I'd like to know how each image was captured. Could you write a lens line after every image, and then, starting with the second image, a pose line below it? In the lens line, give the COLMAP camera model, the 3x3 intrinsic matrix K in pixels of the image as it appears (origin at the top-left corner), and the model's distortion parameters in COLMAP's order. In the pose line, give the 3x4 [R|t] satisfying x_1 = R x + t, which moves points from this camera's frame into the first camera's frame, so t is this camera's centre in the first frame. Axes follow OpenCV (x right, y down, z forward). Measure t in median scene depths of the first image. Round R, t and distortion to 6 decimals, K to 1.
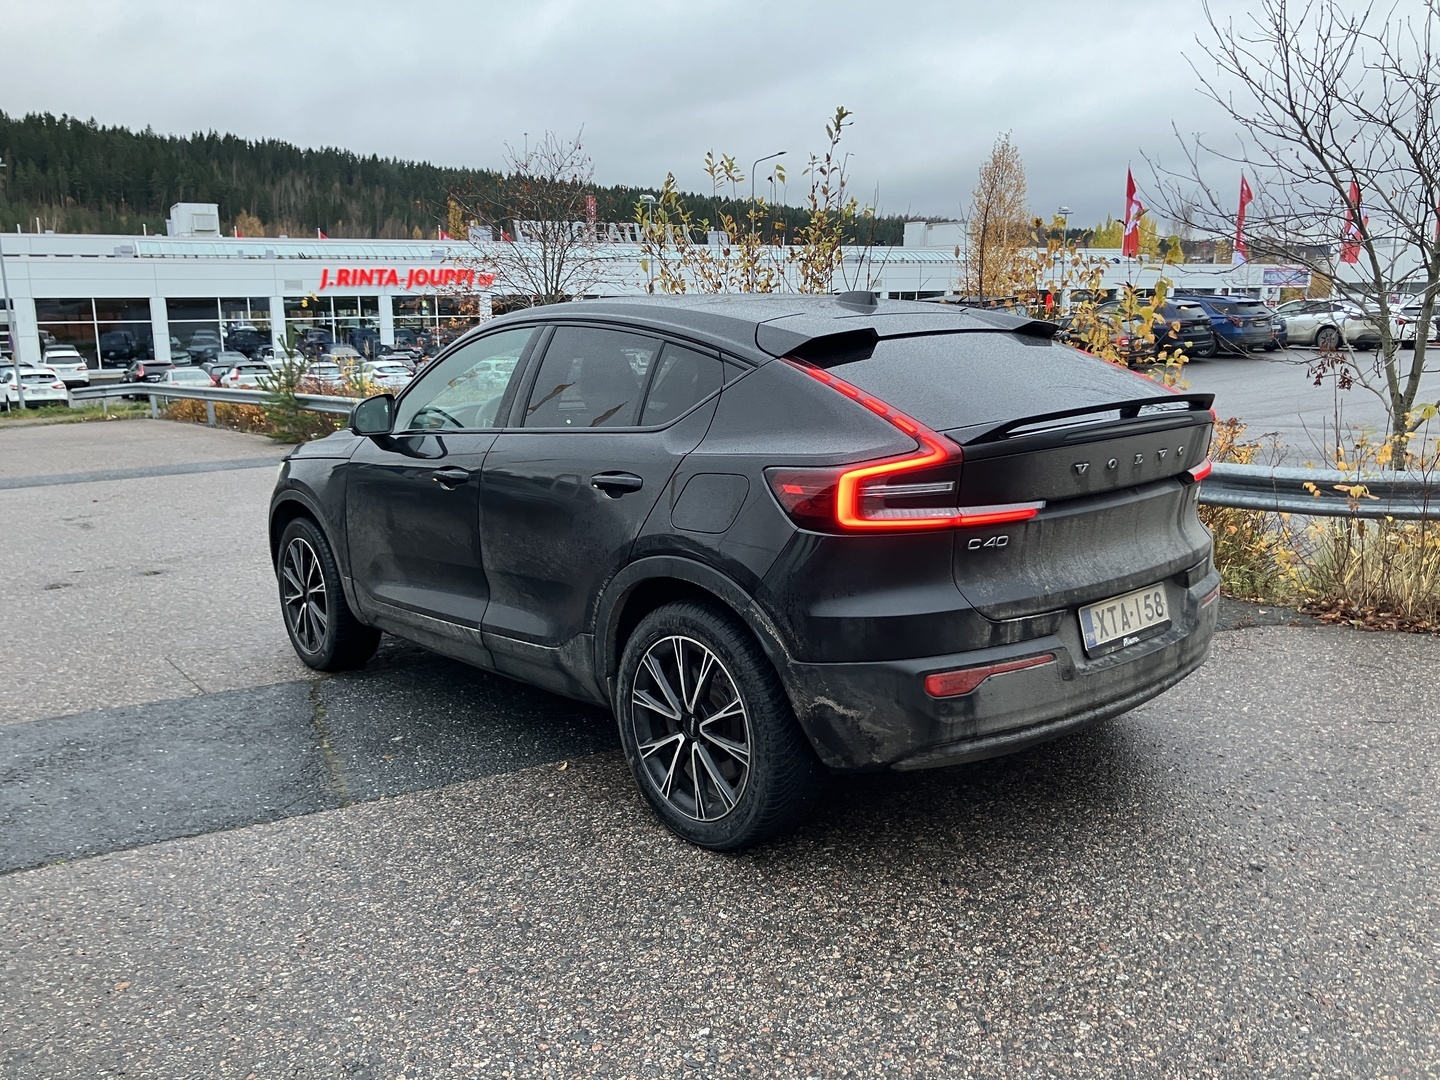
lens RADIAL K [[1185.8, 0, 724.9], [0, 1185.8, 539.3], [0, 0, 1]] dist [0.005190, 0.008459]
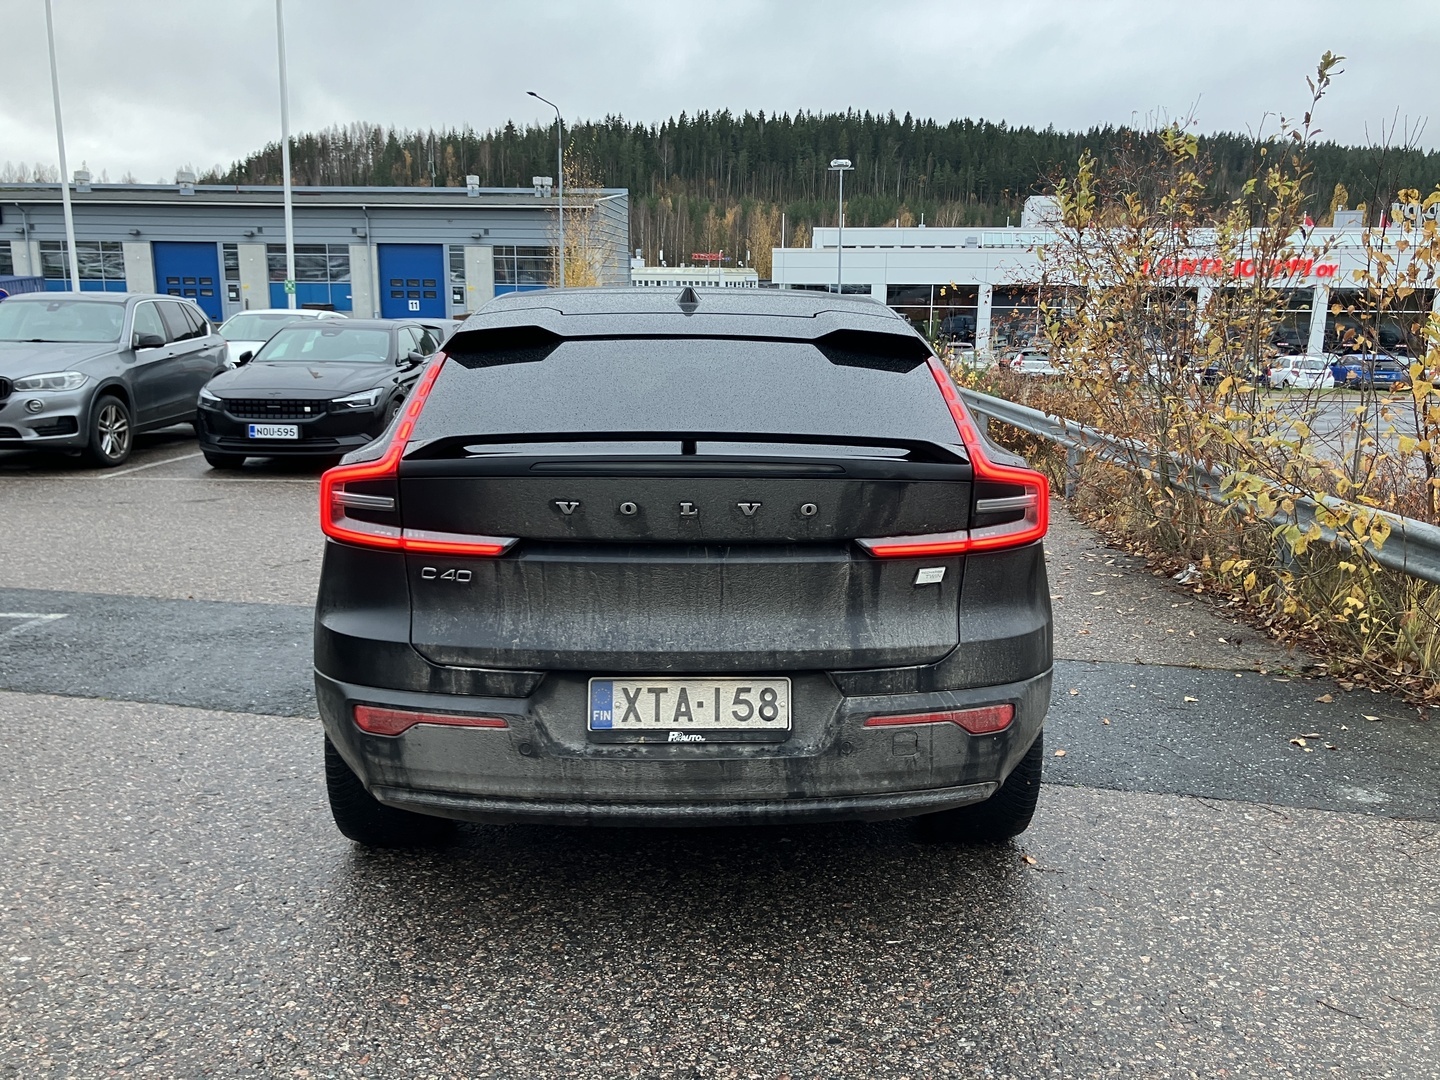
lens RADIAL K [[1185.8, 0, 726.5], [0, 1185.8, 538.8], [0, 0, 1]] dist [0.005190, 0.008459]
pose [[0.774625, 0.147989, -0.614862, 0.897598], [-0.143101, 0.988035, 0.057523, -0.101146], [0.616018, 0.043428, 0.786534, 0.430094]]
